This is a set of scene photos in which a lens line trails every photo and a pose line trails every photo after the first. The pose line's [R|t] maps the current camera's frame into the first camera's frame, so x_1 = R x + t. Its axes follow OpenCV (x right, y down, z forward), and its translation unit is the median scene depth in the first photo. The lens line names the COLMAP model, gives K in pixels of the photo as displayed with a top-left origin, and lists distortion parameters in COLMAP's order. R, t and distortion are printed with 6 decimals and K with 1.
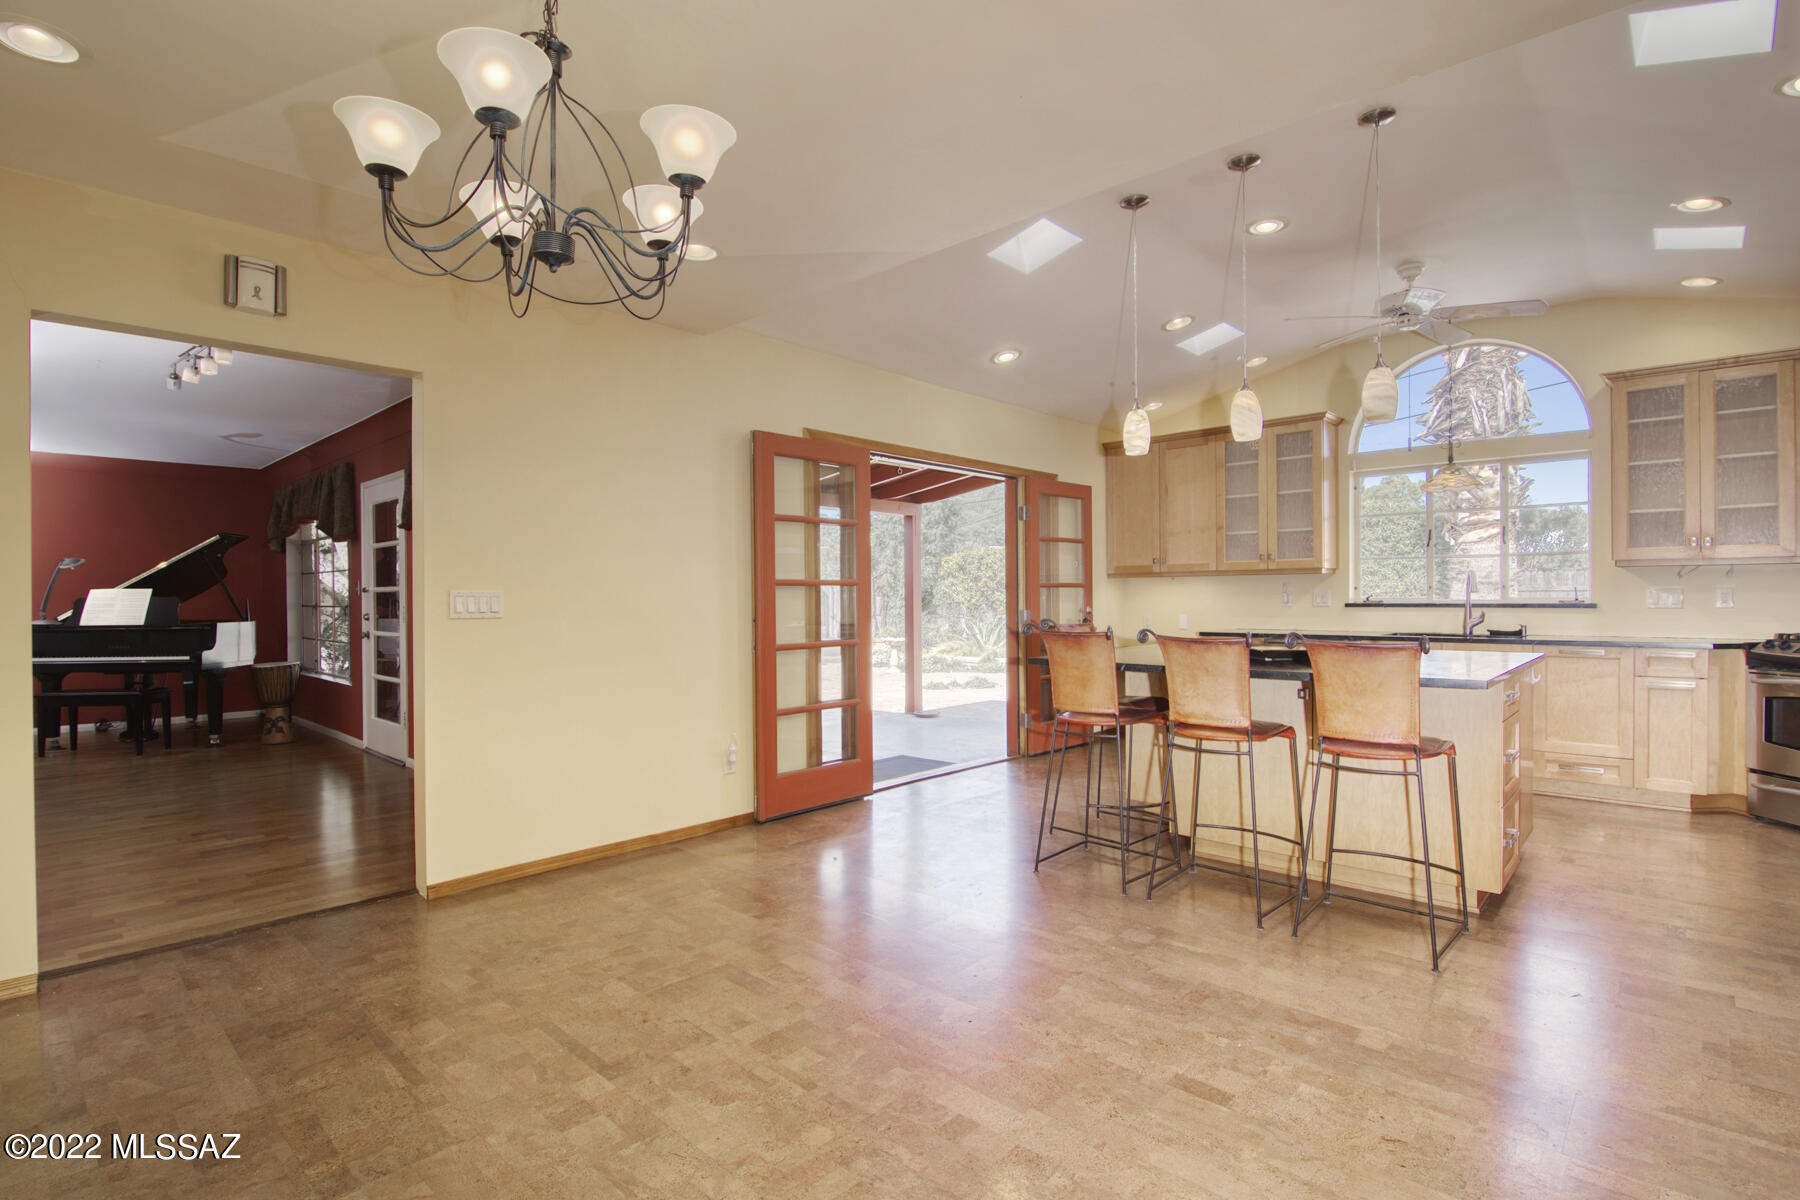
lens RADIAL K [[866.8, 0, 927.3], [0, 866.8, 607.1], [0, 0, 1]] dist [-0.007021, -0.000167]
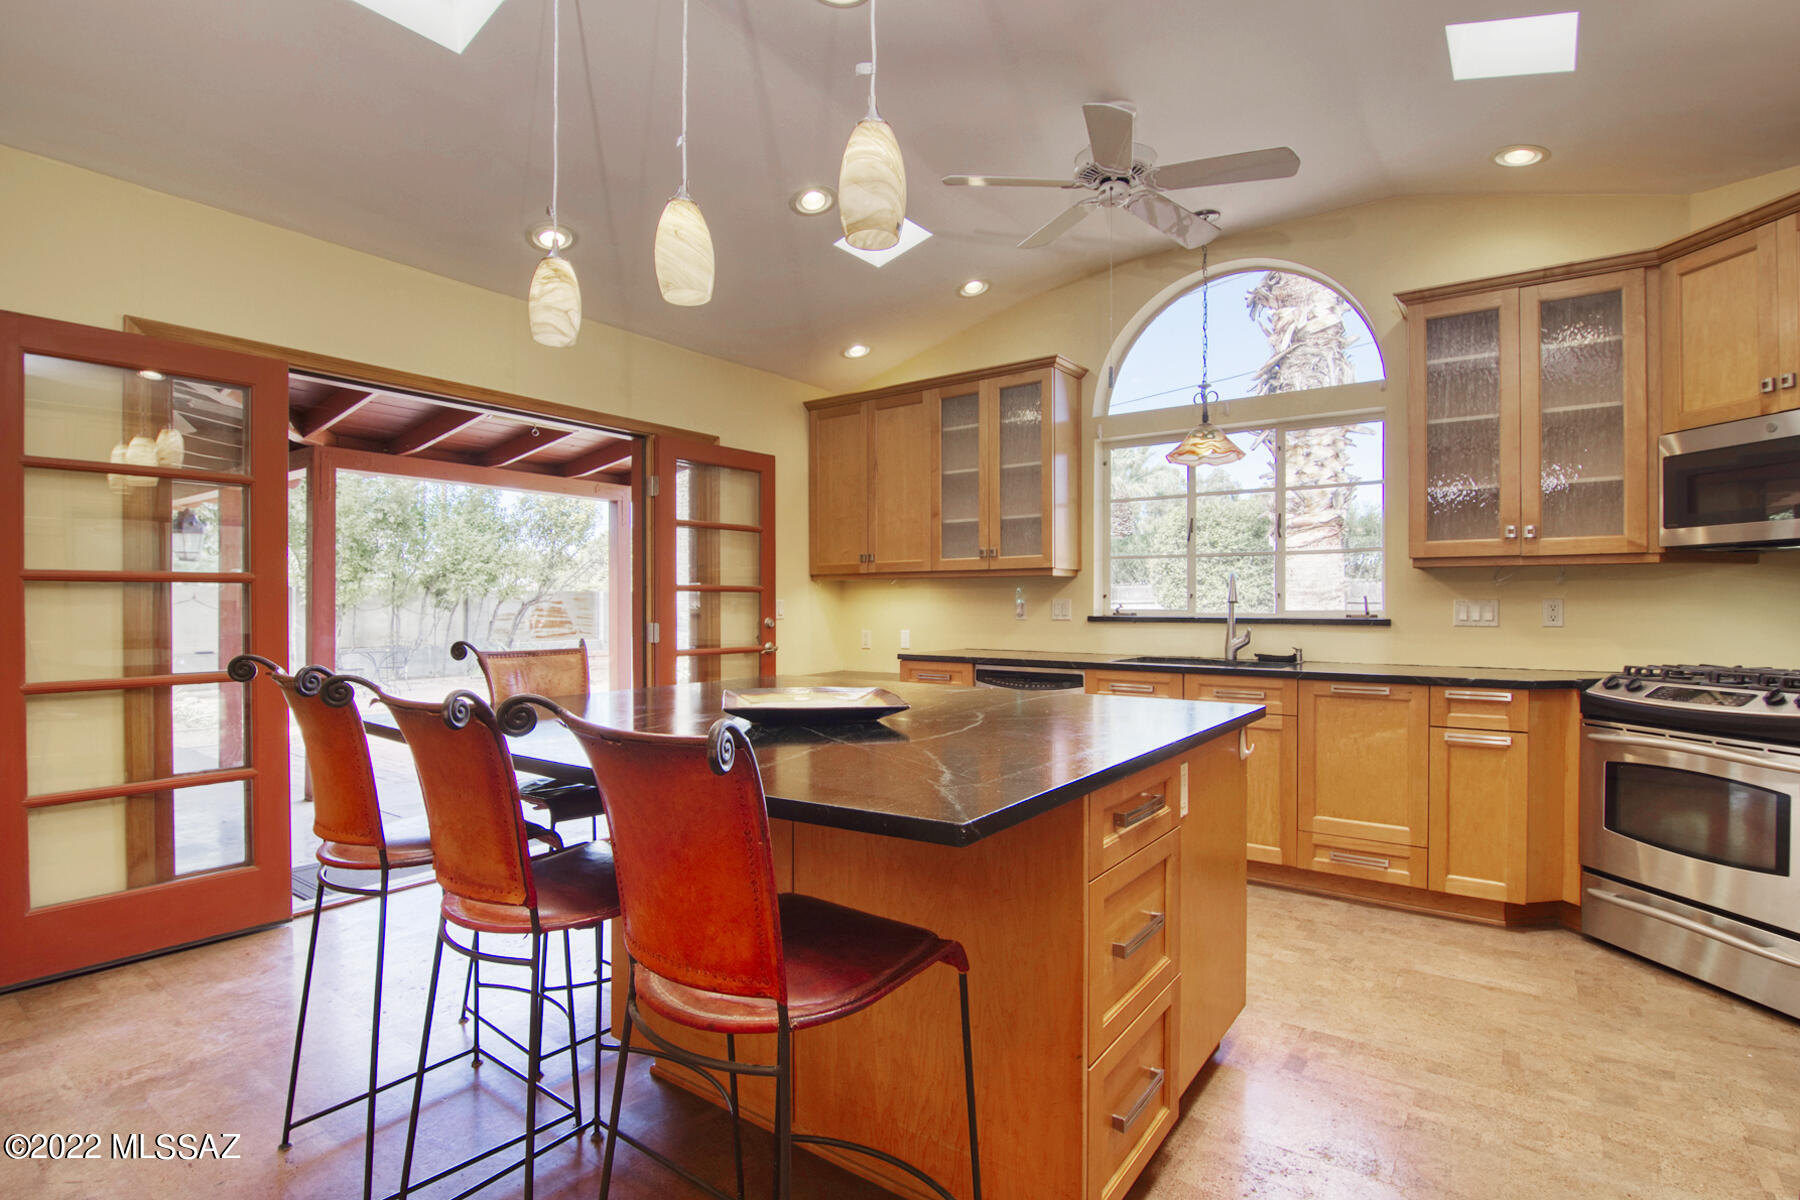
lens RADIAL K [[890.9, 0, 902.8], [0, 890.9, 609.3], [0, 0, 1]] dist [-0.000749, -0.000029]
pose [[0.994166, 0.008152, 0.107552, 0.308764], [-0.007302, 0.999939, -0.008294, -0.003879], [-0.107613, 0.007460, 0.994165, 0.322410]]
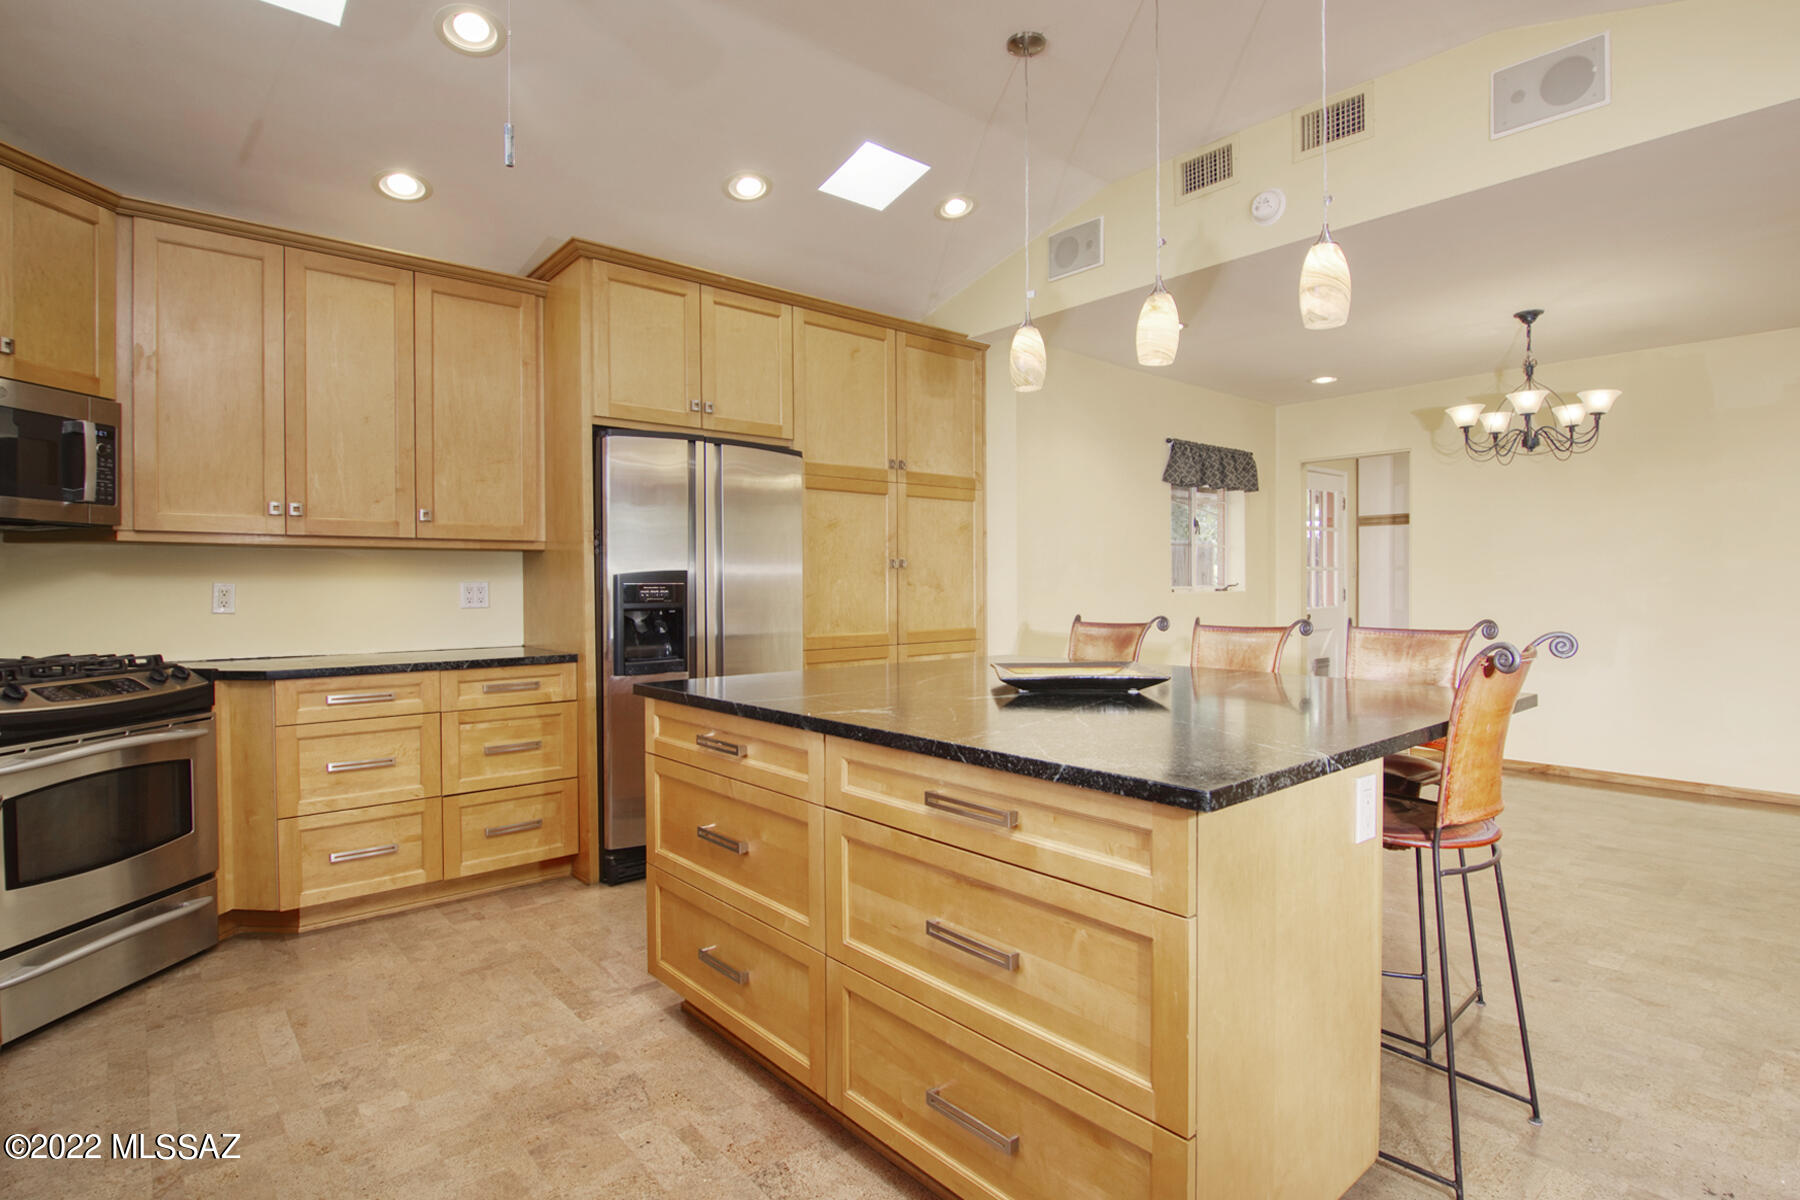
lens RADIAL K [[905.3, 0, 941.9], [0, 905.3, 597.6], [0, 0, 1]] dist [-0.002562, -0.000457]
pose [[-0.995250, 0.004490, 0.097247, 0.334228], [0.007875, 0.999375, 0.034454, -0.023502], [-0.097032, 0.035056, -0.994664, 1.281242]]
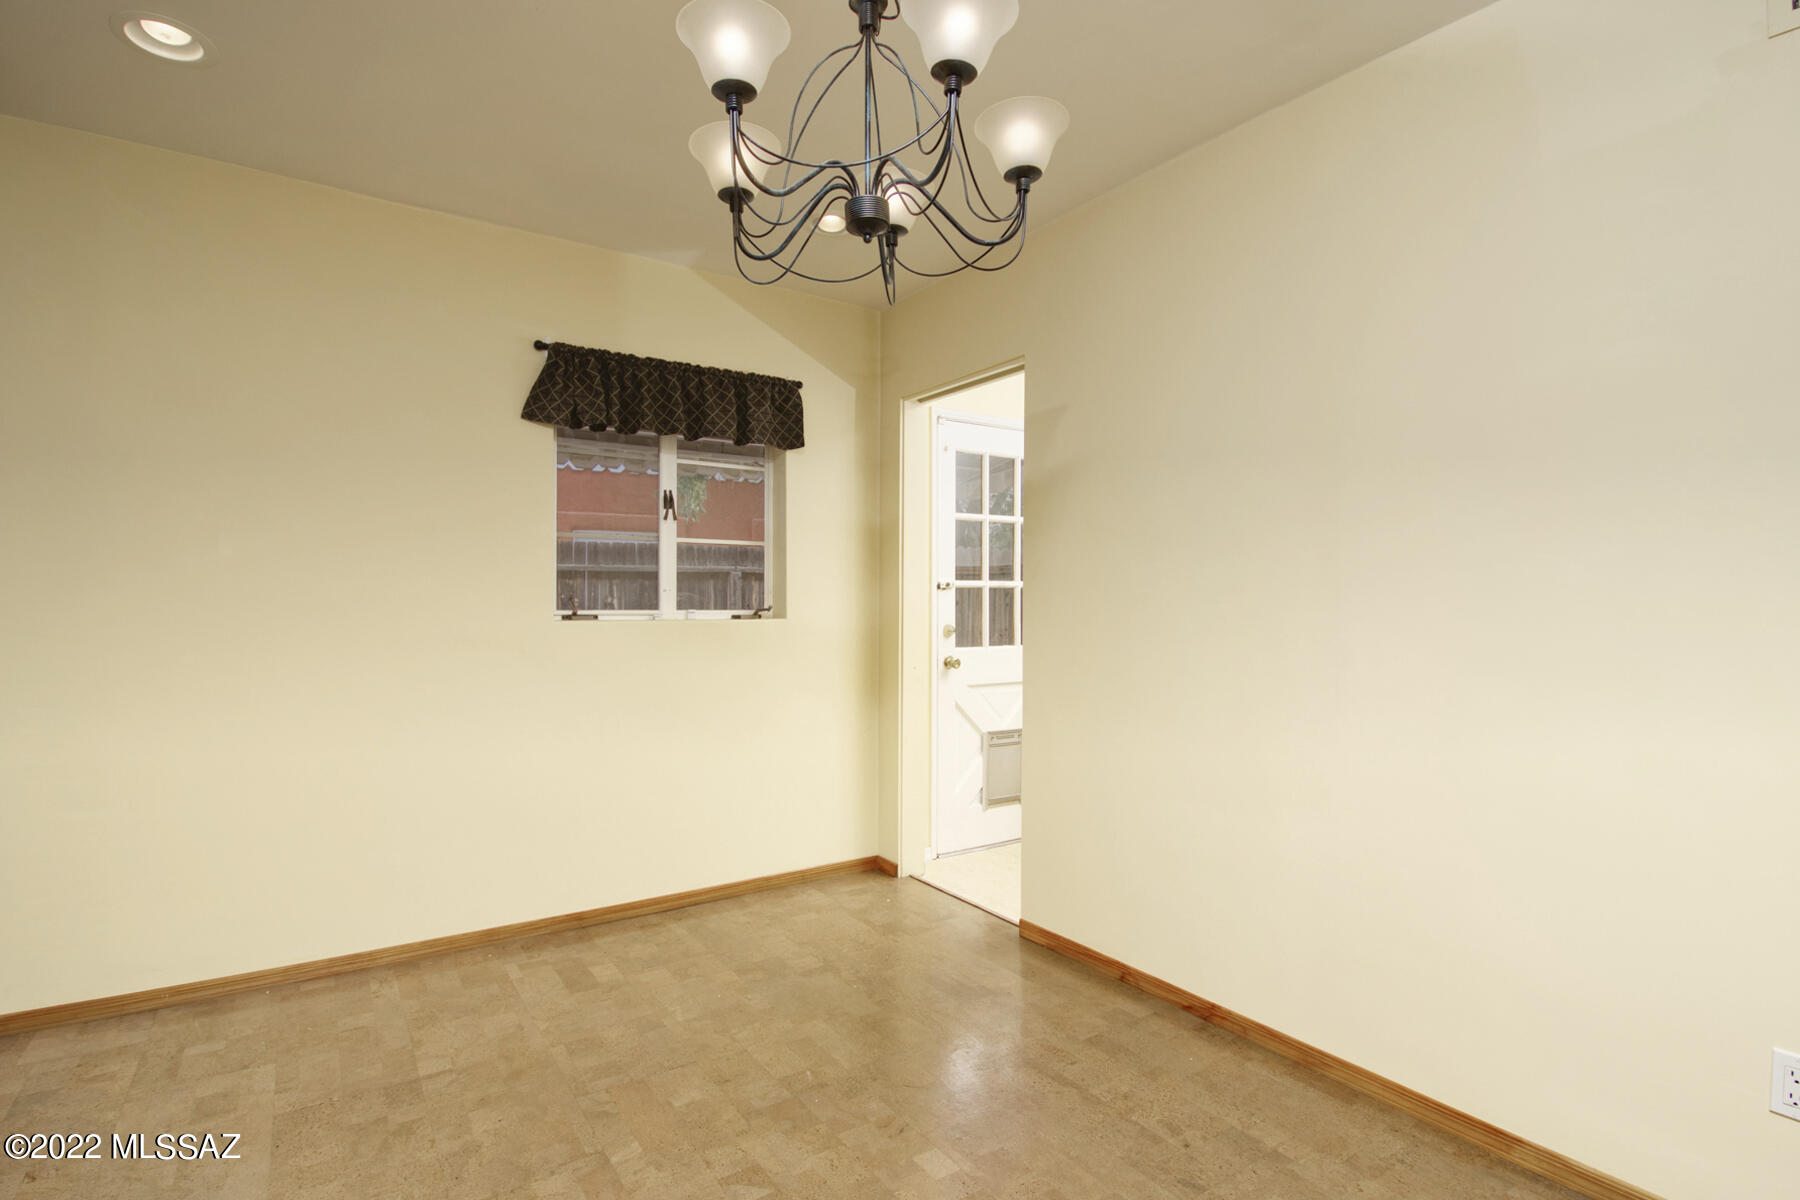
lens RADIAL K [[890.9, 0, 902.8], [0, 890.9, 609.3], [0, 0, 1]] dist [-0.000749, -0.000029]
pose [[-0.969338, -0.002674, 0.245717, -0.241968], [0.001620, 0.999850, 0.017272, -0.007064], [-0.245726, 0.017141, -0.969188, 0.647046]]
